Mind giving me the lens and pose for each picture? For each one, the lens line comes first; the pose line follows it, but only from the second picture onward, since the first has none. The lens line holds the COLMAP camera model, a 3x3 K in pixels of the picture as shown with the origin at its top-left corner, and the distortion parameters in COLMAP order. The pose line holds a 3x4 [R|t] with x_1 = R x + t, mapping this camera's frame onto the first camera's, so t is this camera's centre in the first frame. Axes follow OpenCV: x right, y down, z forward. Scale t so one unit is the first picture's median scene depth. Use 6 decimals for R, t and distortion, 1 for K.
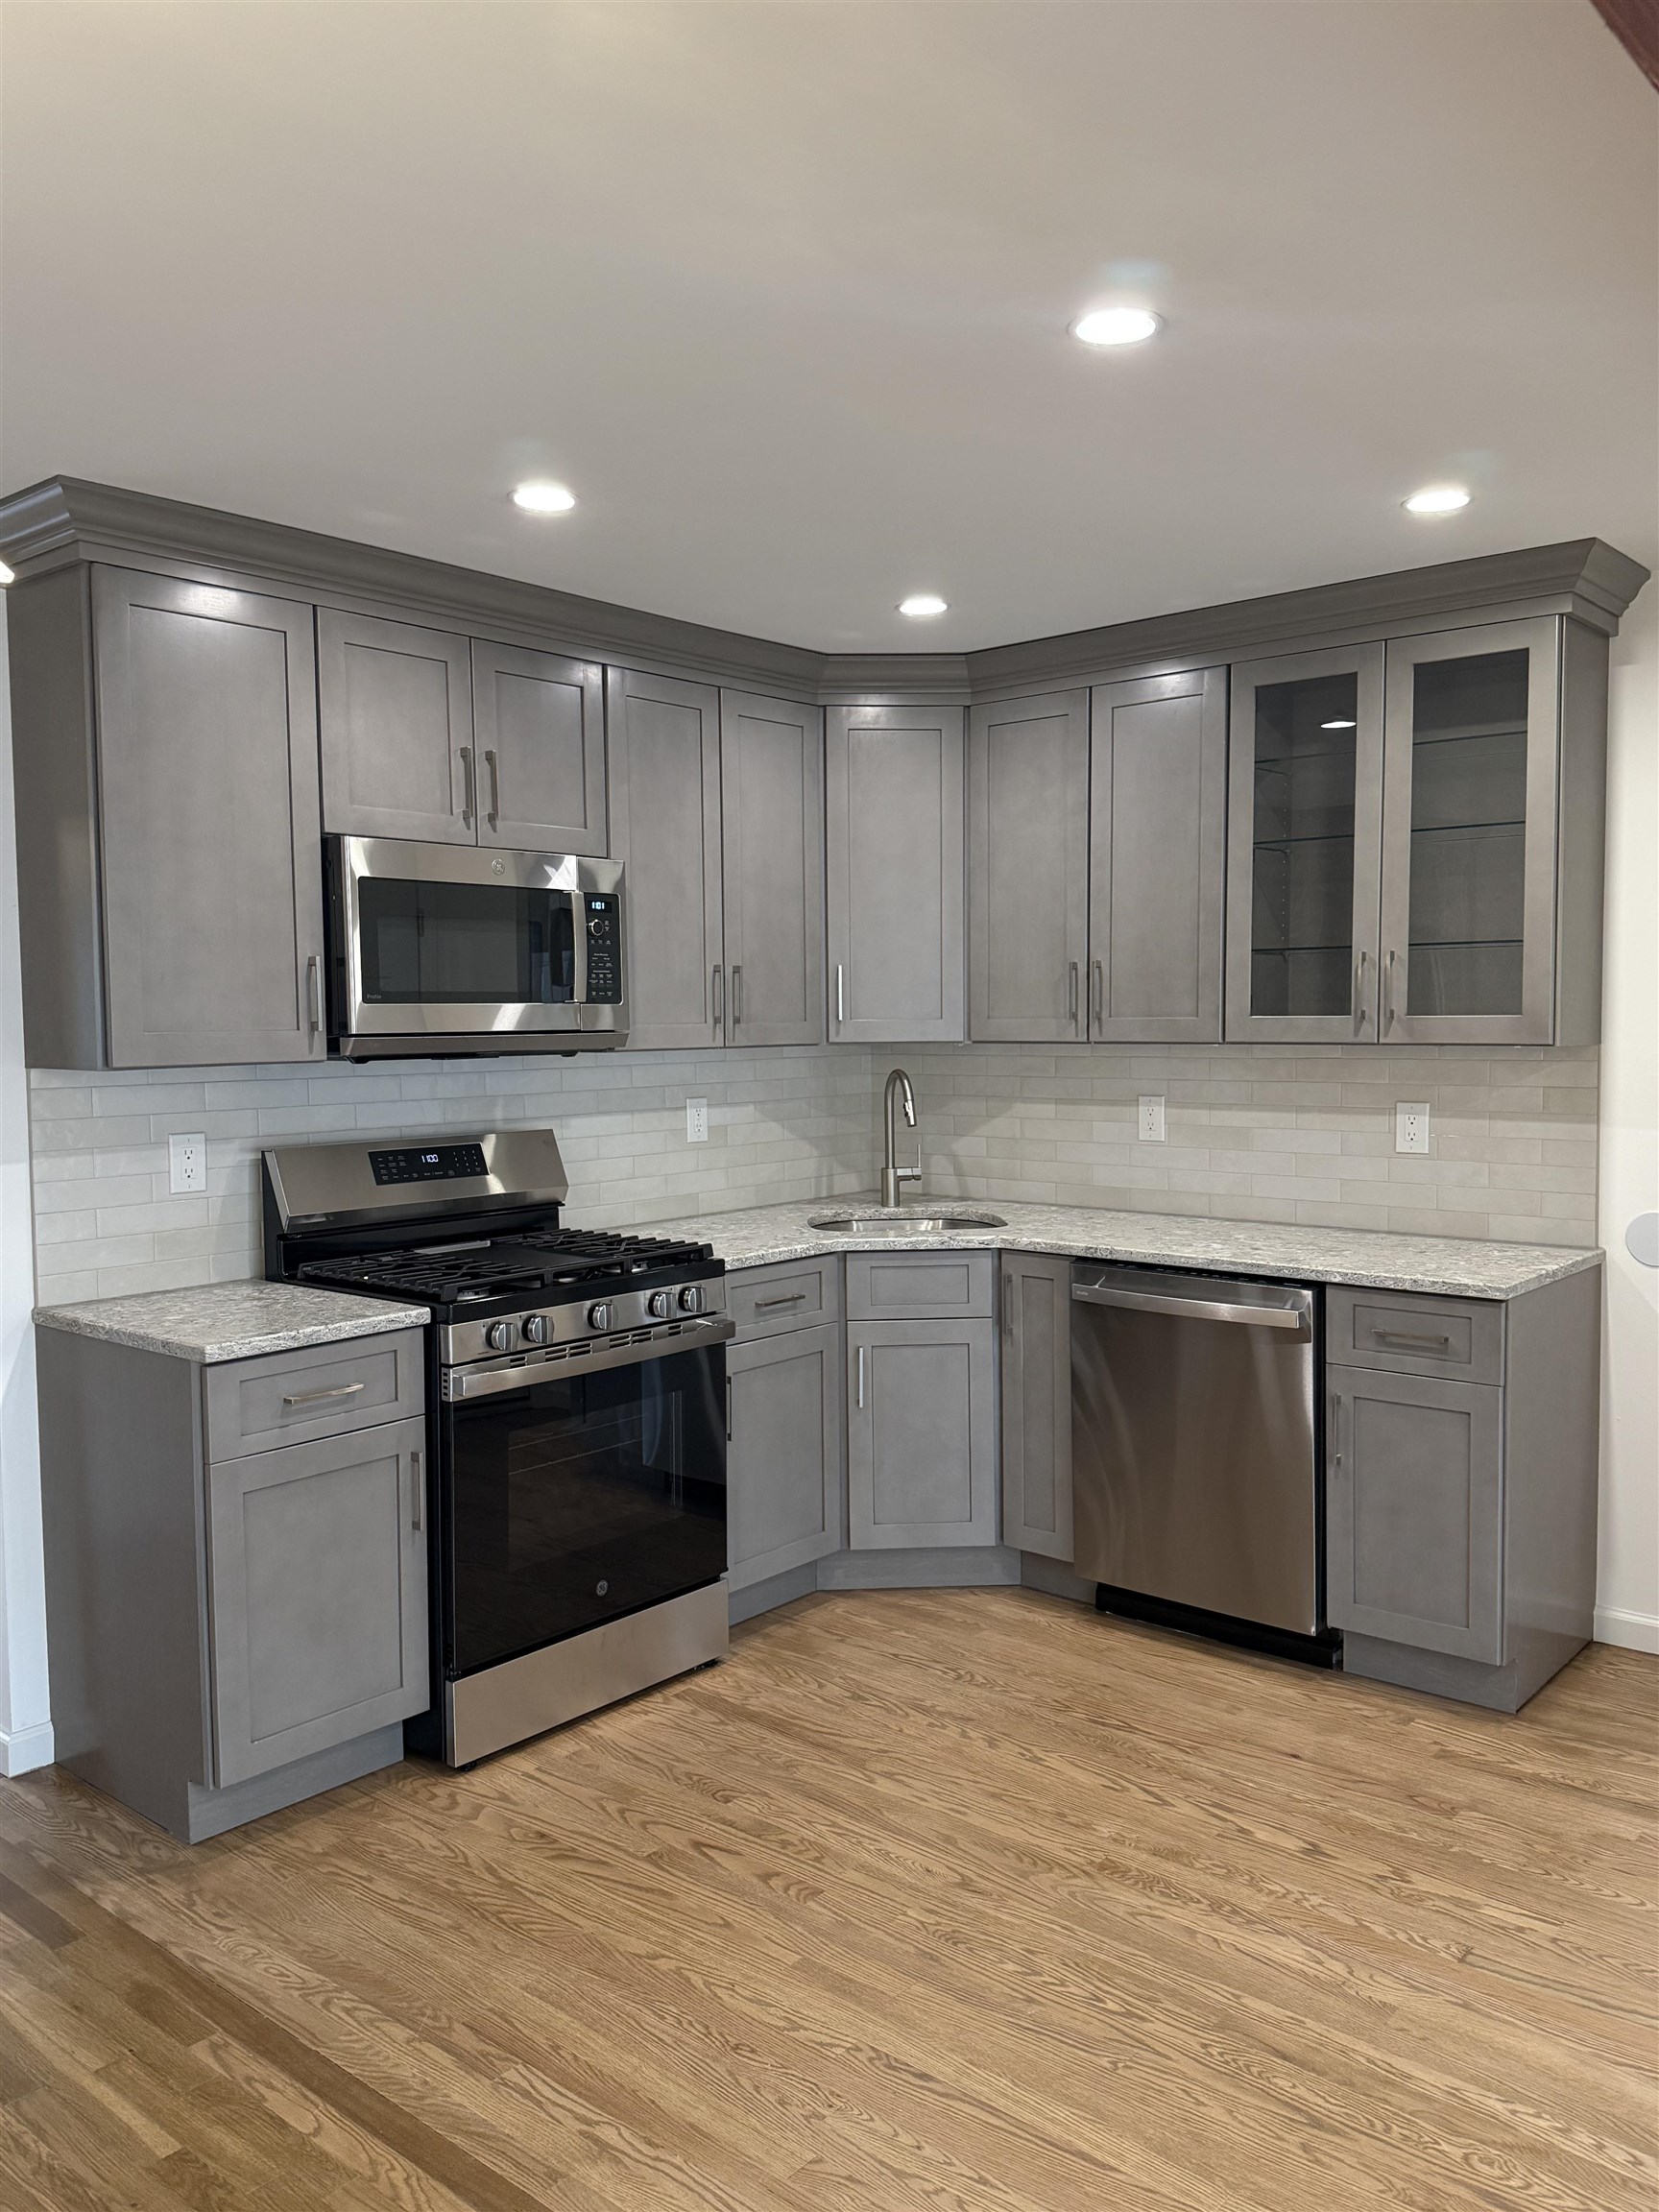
lens RADIAL K [[1722.7, 0, 830.2], [0, 1722.7, 1117.1], [0, 0, 1]] dist [0.054719, -0.009404]
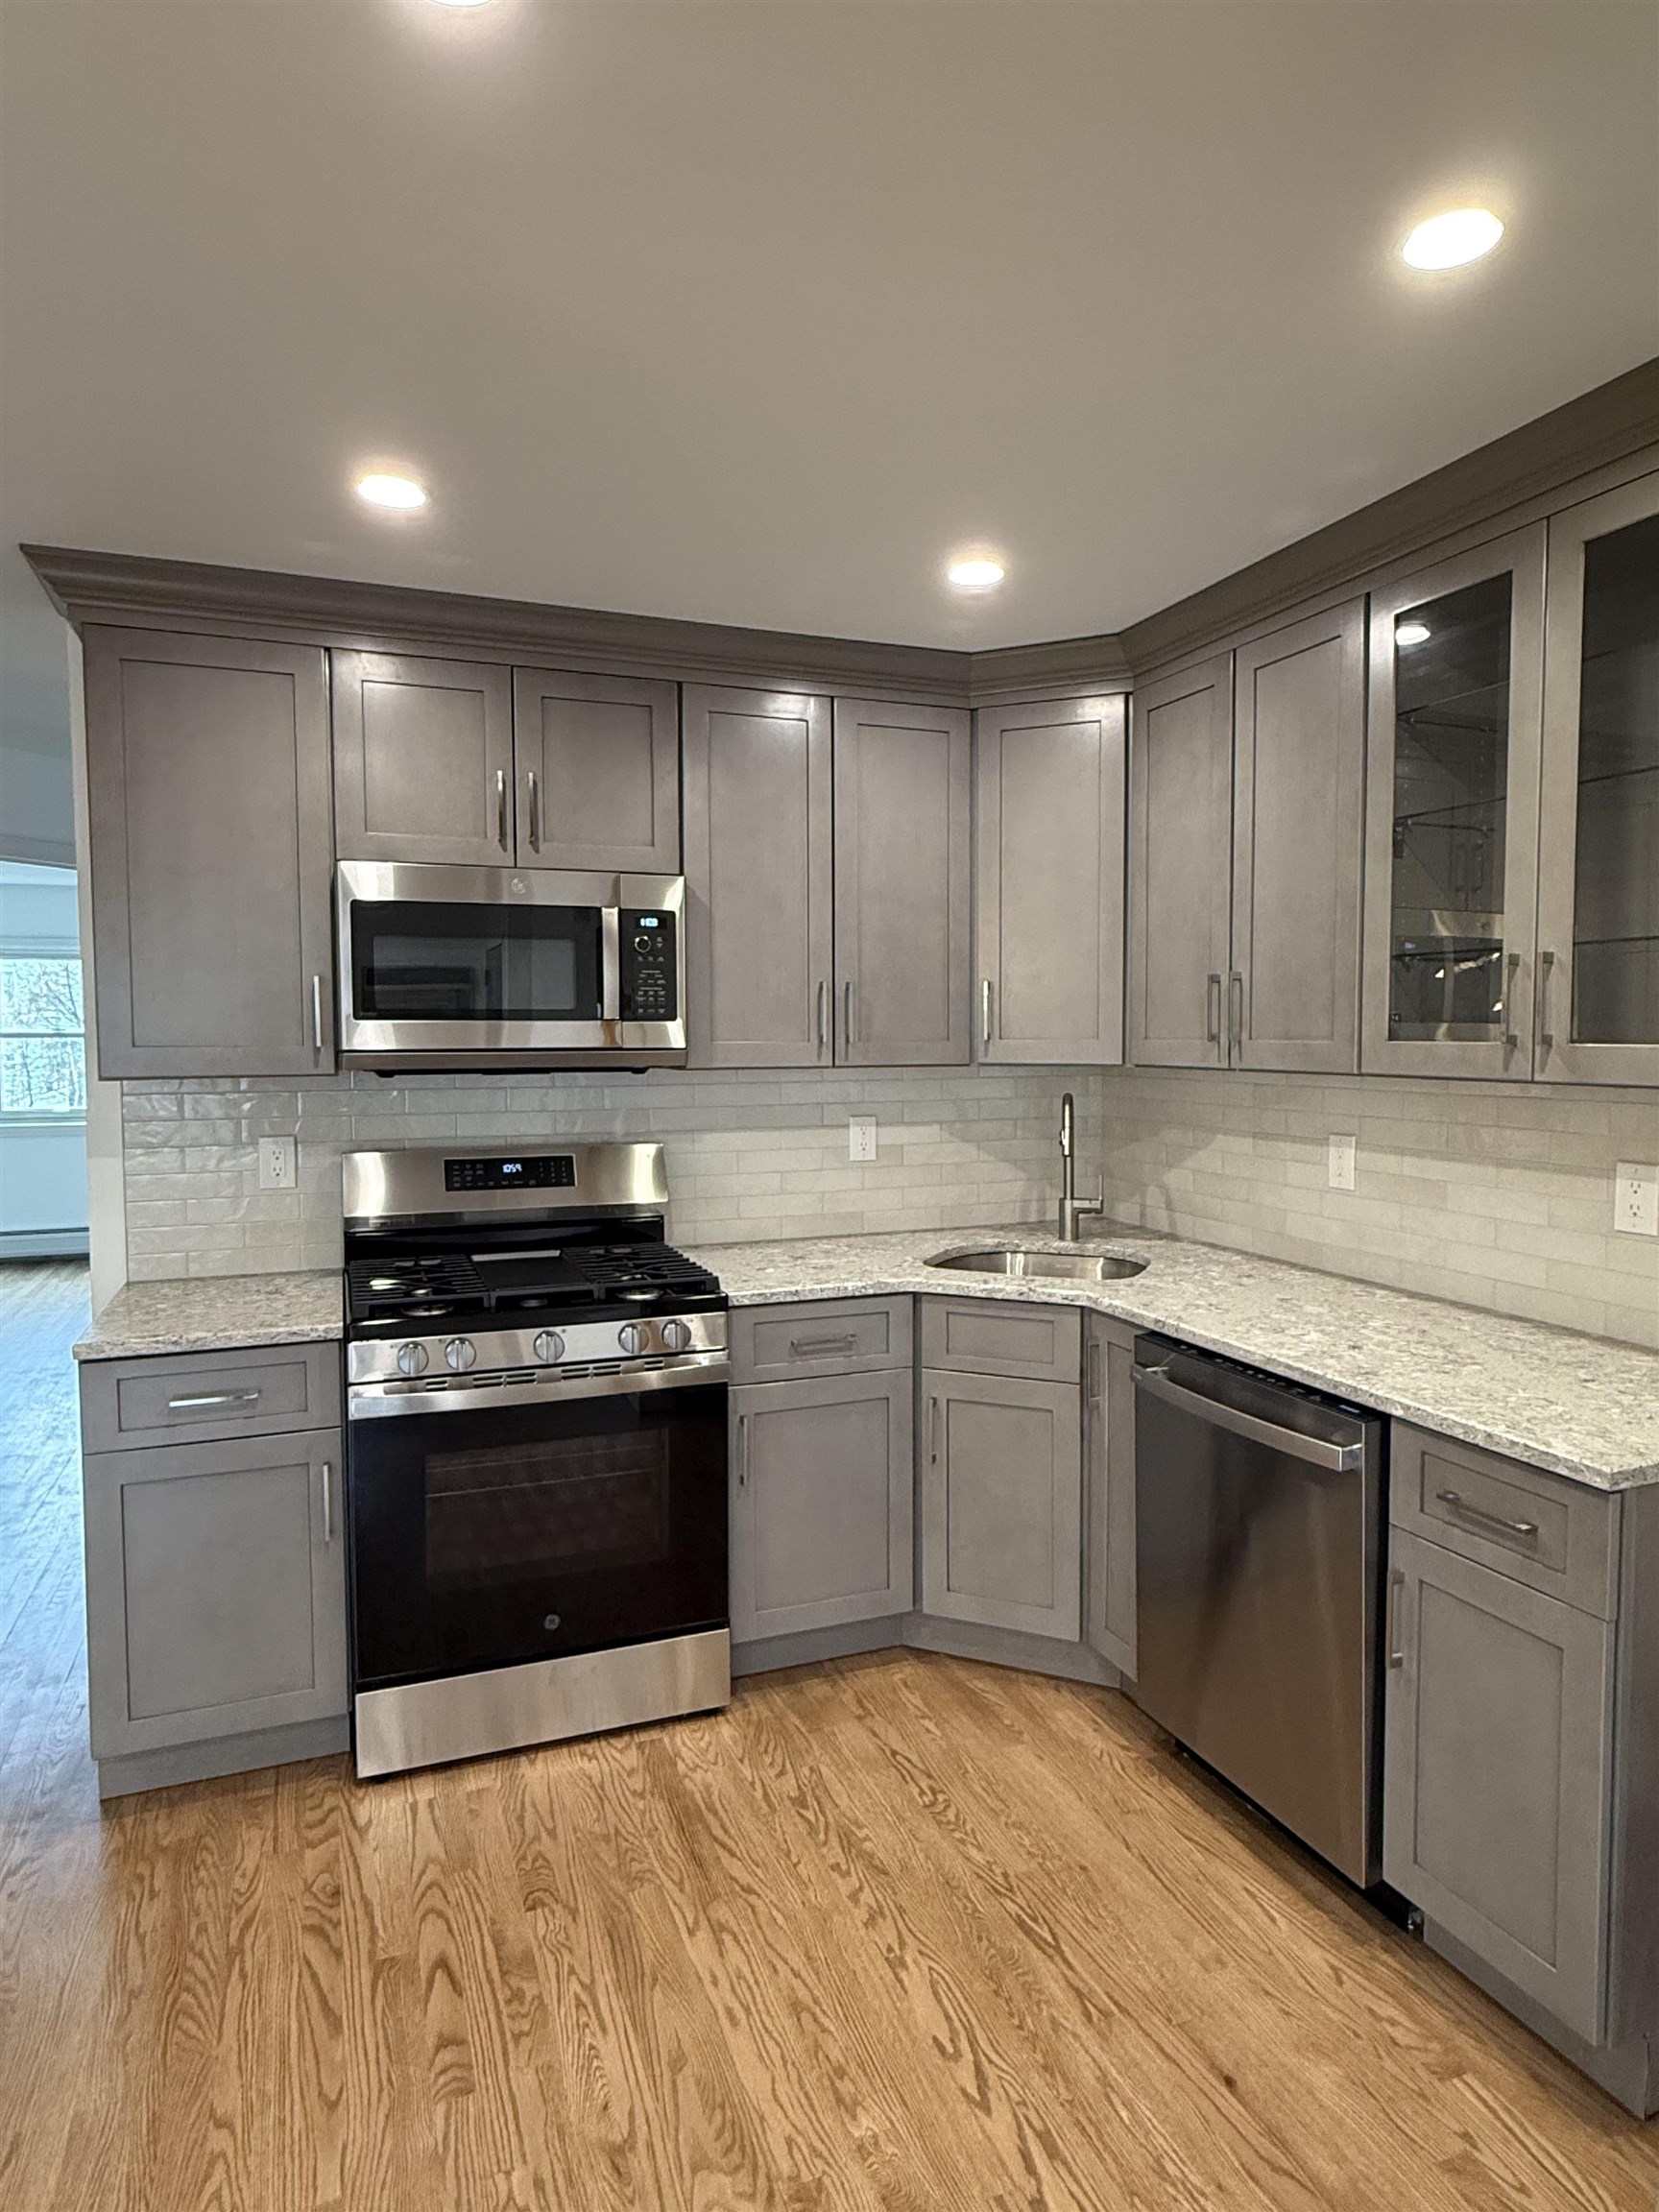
lens RADIAL K [[1309.5, 0, 829.5], [0, 1309.5, 1106.0], [0, 0, 1]] dist [-0.040367, 0.044579]
pose [[0.883796, 0.033921, -0.466642, 0.306861], [-0.034822, 0.999371, 0.006694, -0.025727], [0.466575, 0.010333, 0.884421, 0.385461]]
